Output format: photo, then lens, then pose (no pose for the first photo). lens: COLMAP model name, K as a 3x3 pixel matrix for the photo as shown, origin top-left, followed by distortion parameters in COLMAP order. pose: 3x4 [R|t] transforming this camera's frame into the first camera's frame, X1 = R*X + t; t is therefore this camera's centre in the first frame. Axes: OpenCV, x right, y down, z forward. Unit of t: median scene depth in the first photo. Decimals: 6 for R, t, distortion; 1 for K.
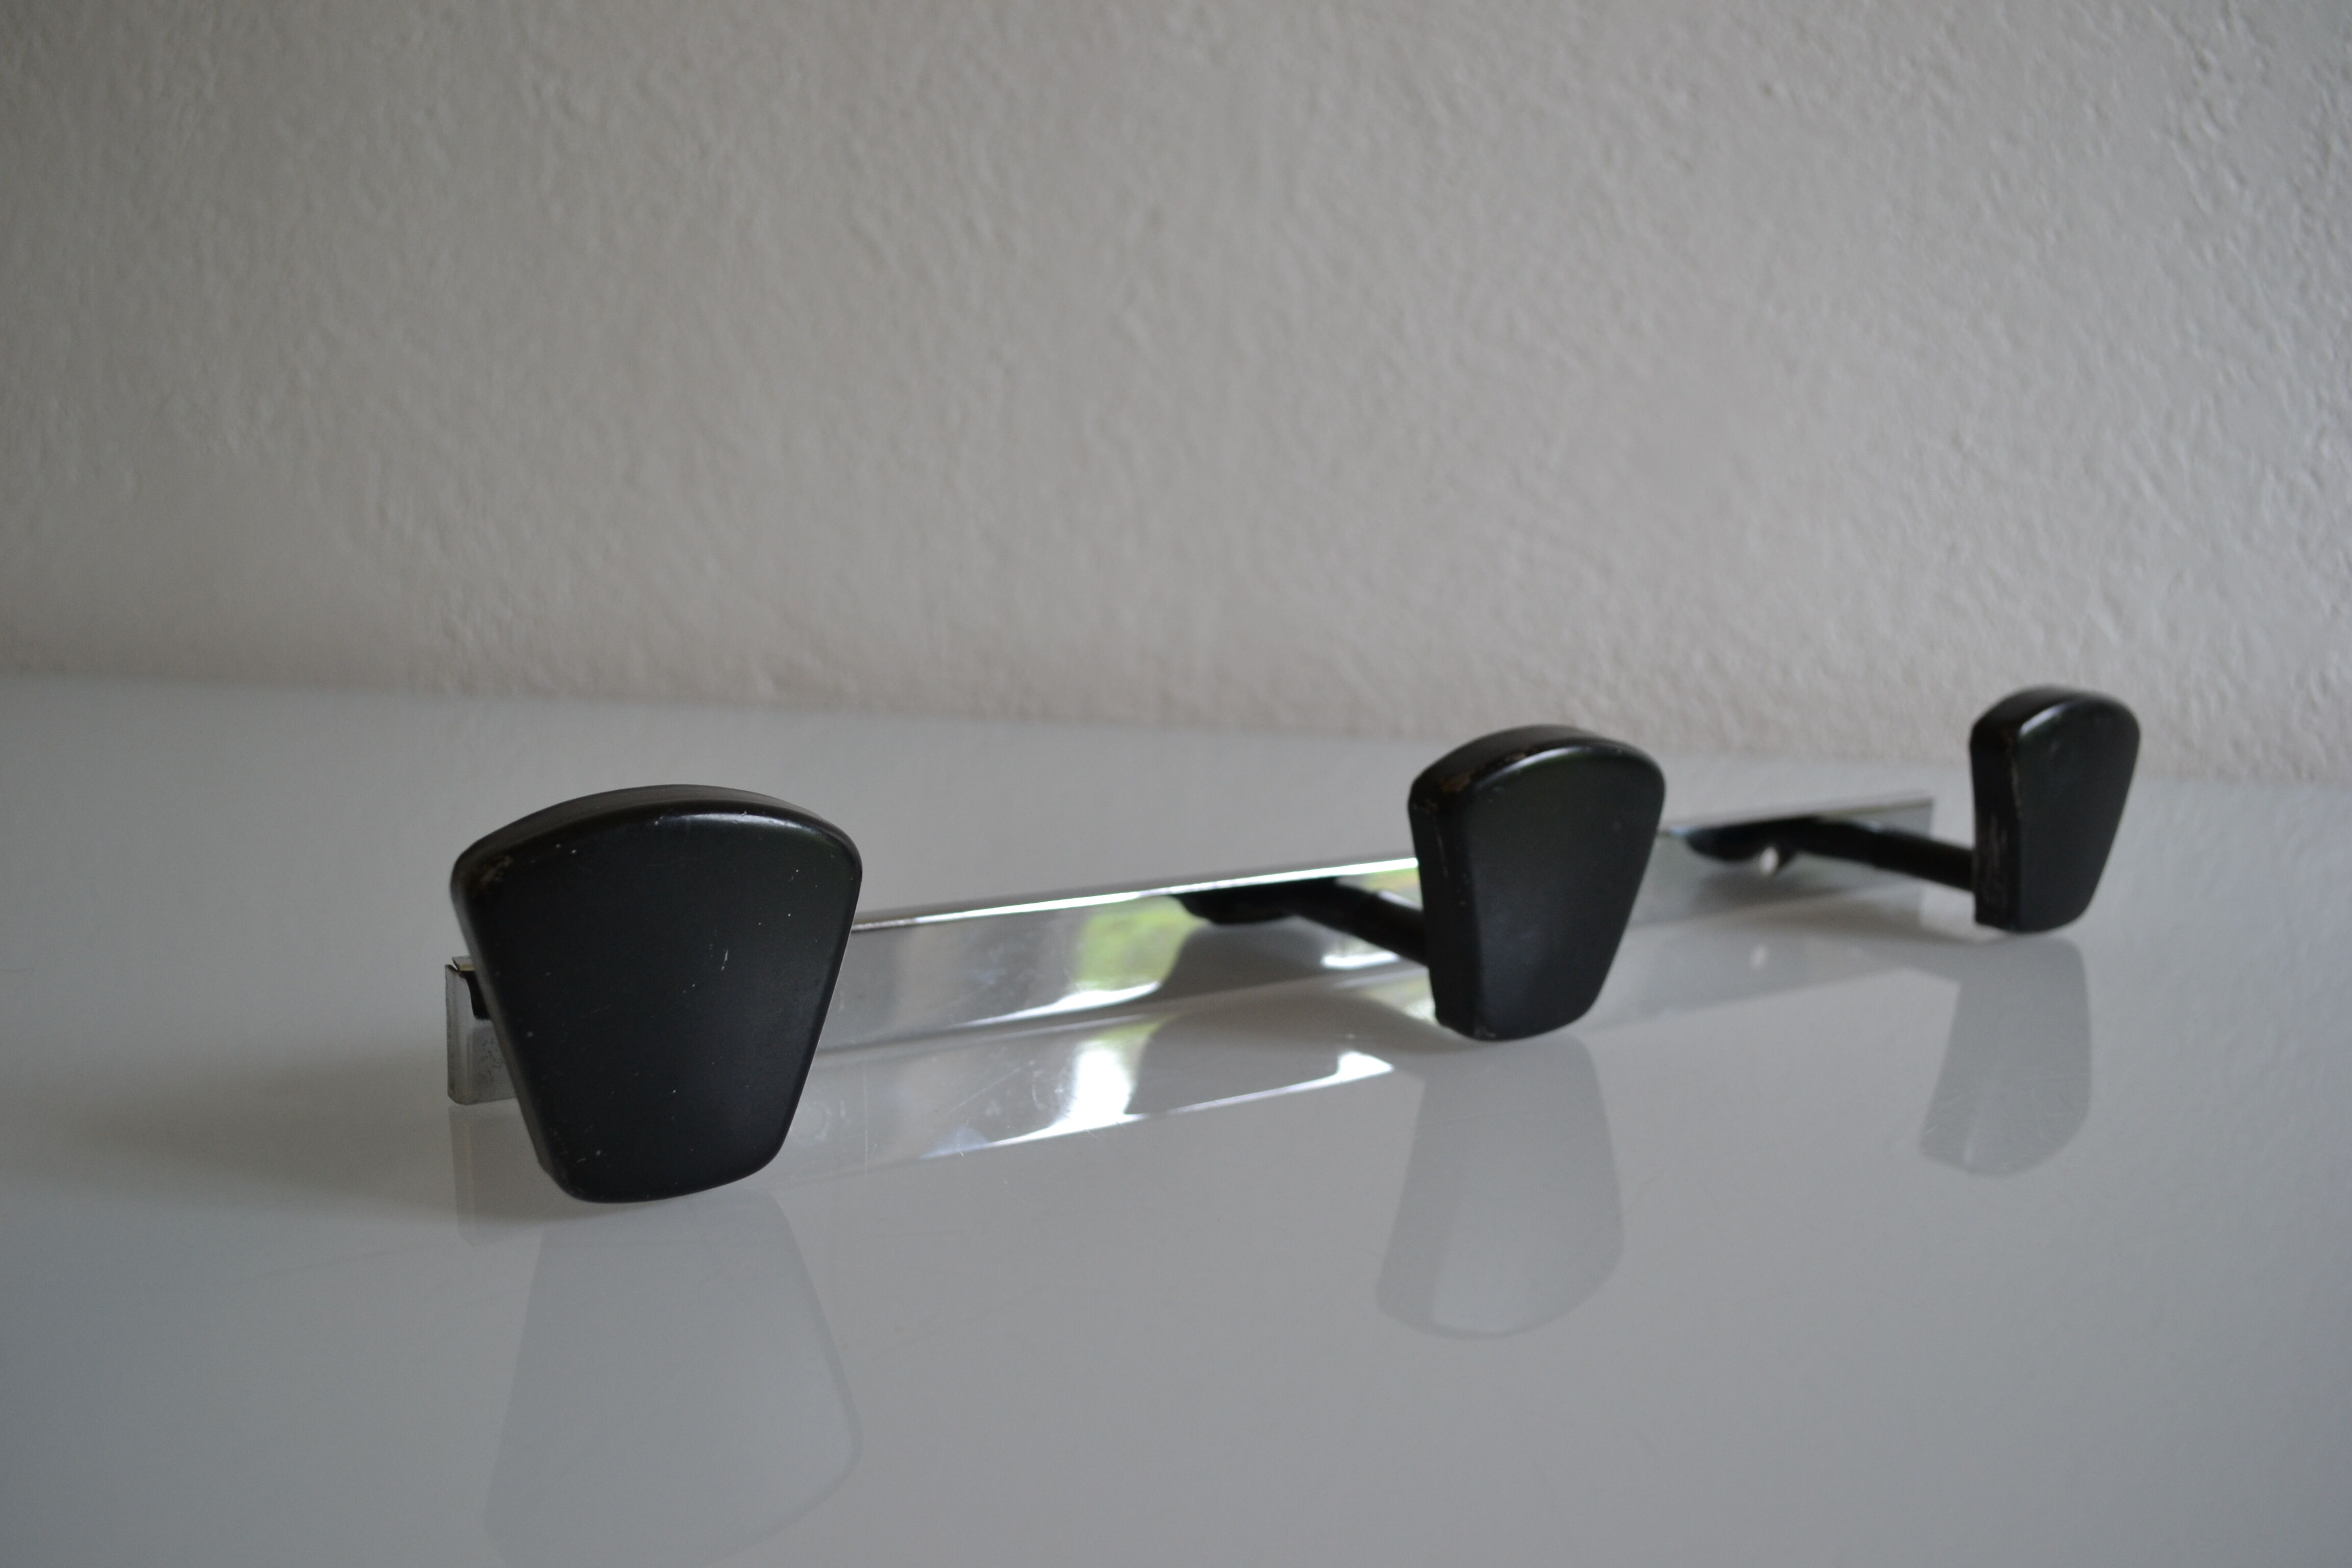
lens RADIAL K [[1877.9, 0, 1174.3], [0, 1877.9, 792.7], [0, 0, 1]] dist [-0.081246, 0.010988]
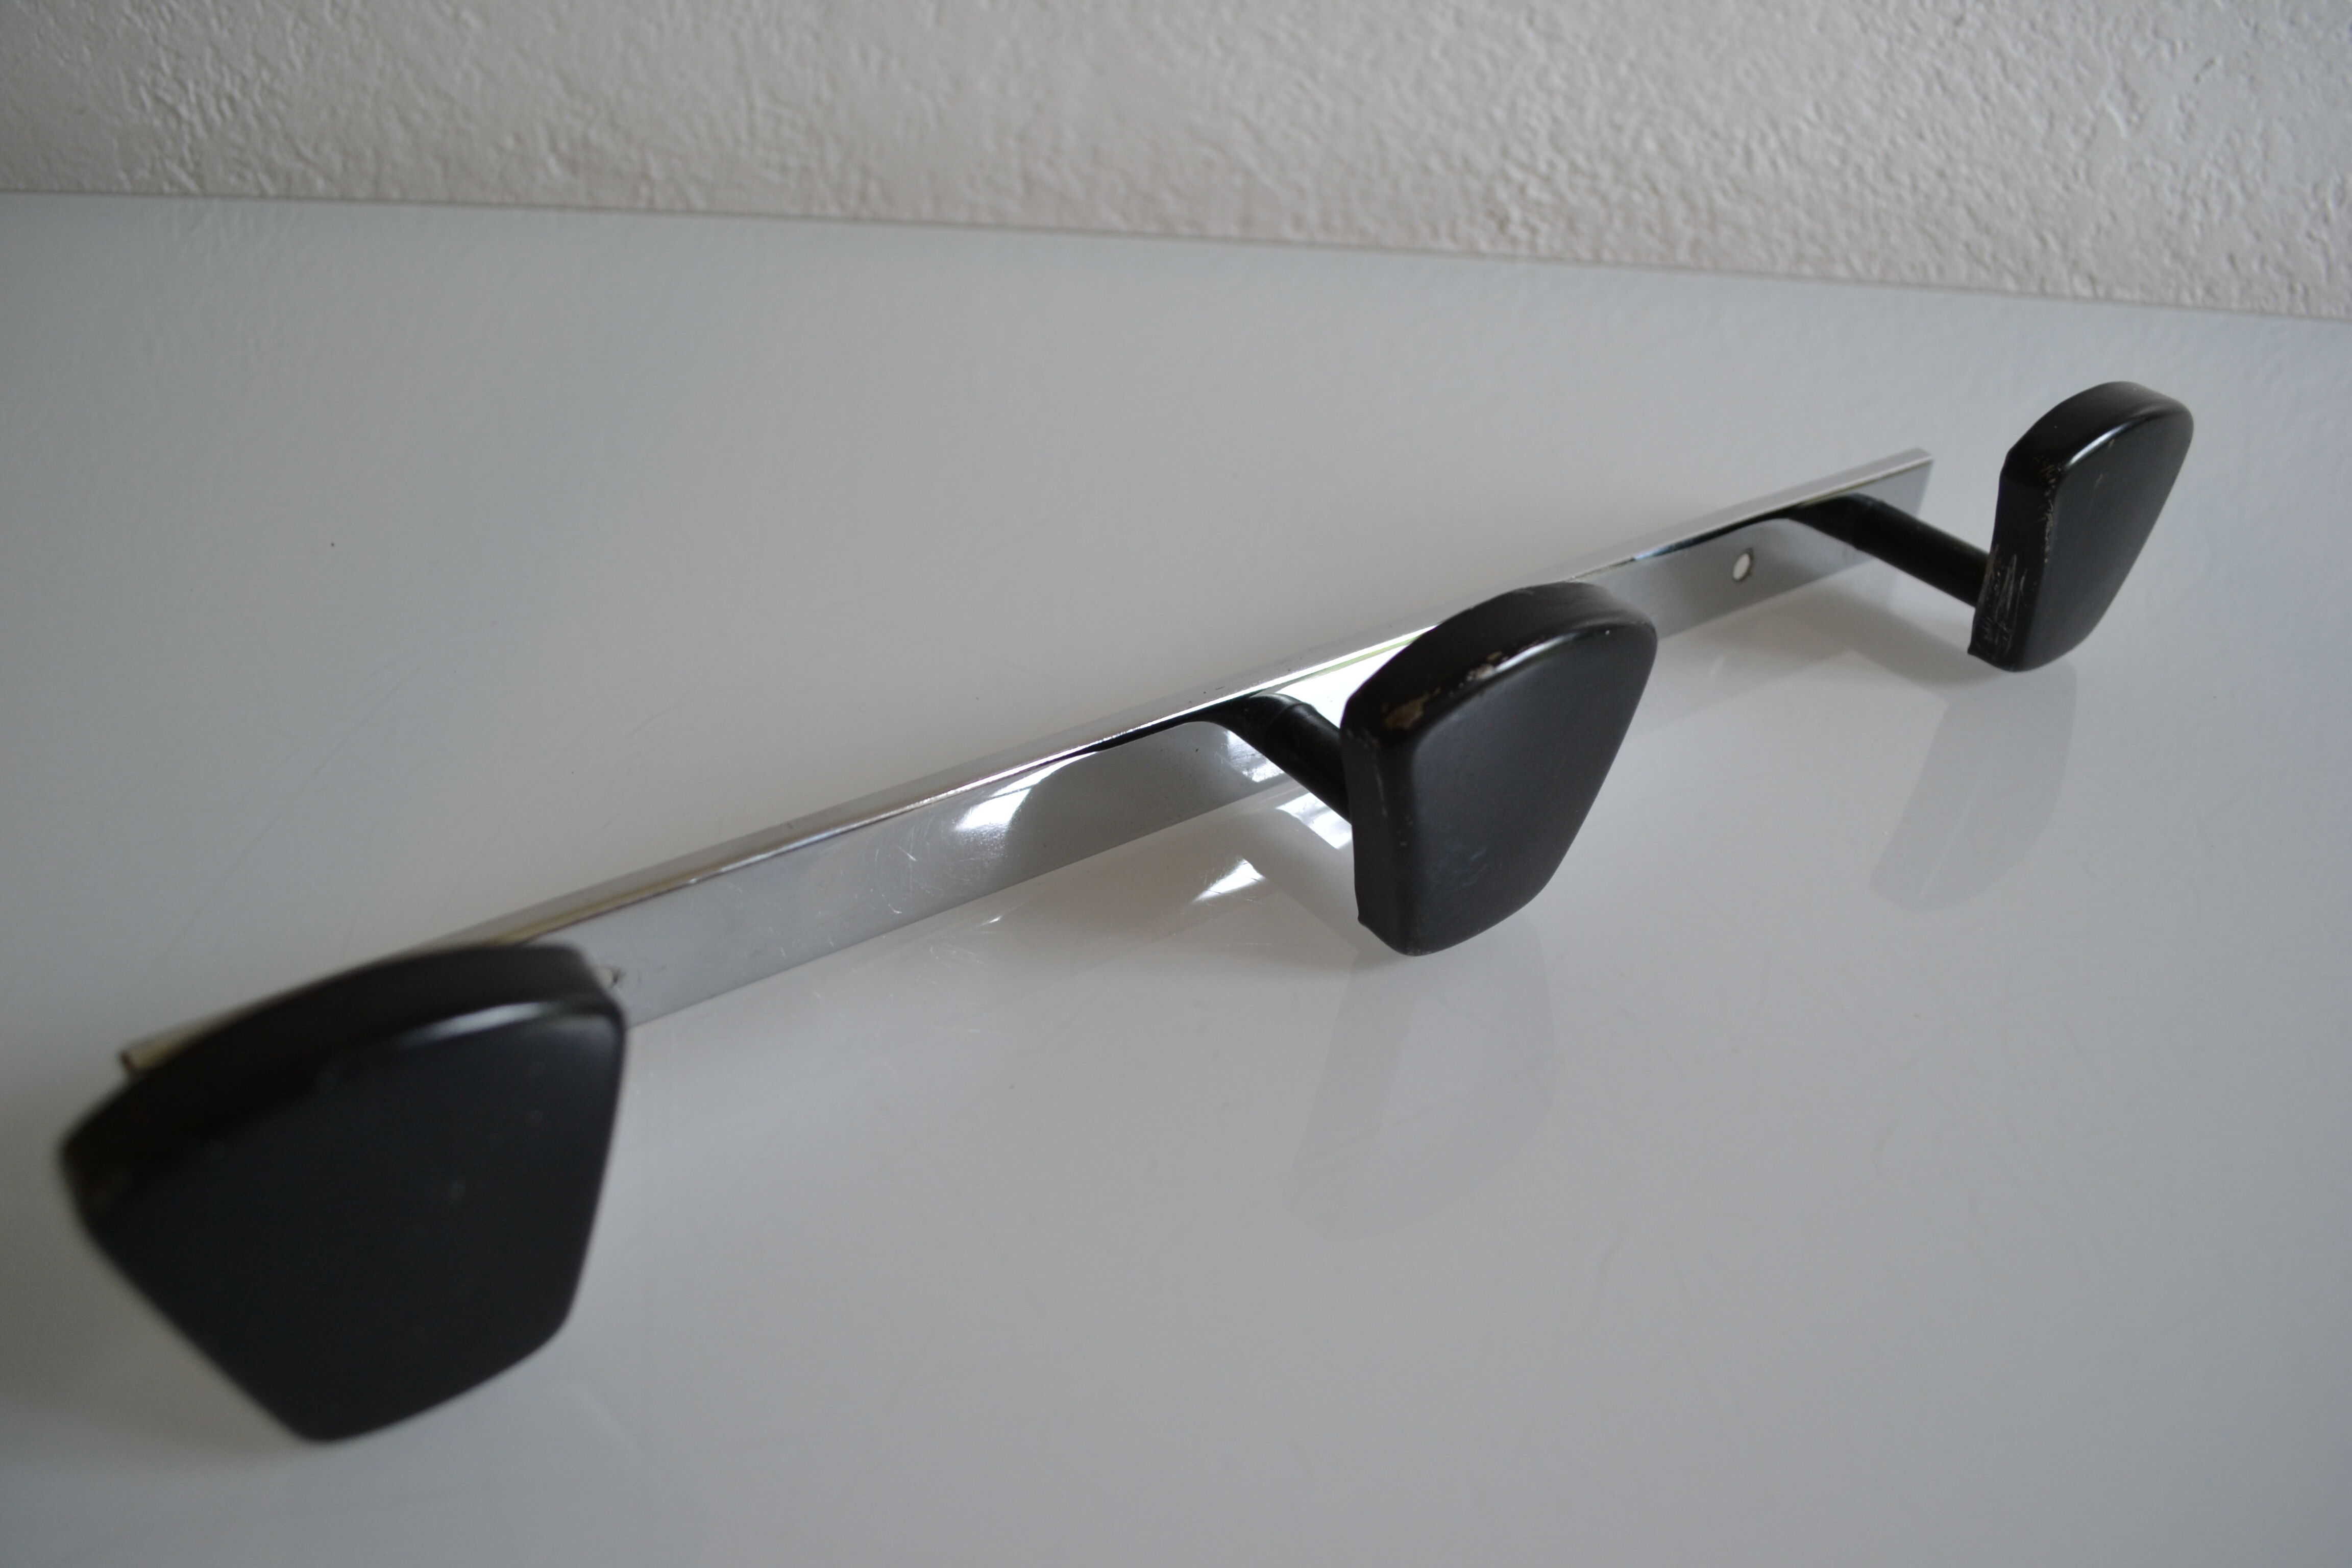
lens RADIAL K [[1842.8, 0, 1167.5], [0, 1842.8, 799.1], [0, 0, 1]] dist [-0.085233, 0.011962]
pose [[0.997921, -0.023685, 0.059935, 0.001758], [-0.001929, 0.918621, 0.395136, -0.126803], [-0.064417, -0.394430, 0.916666, 0.132522]]
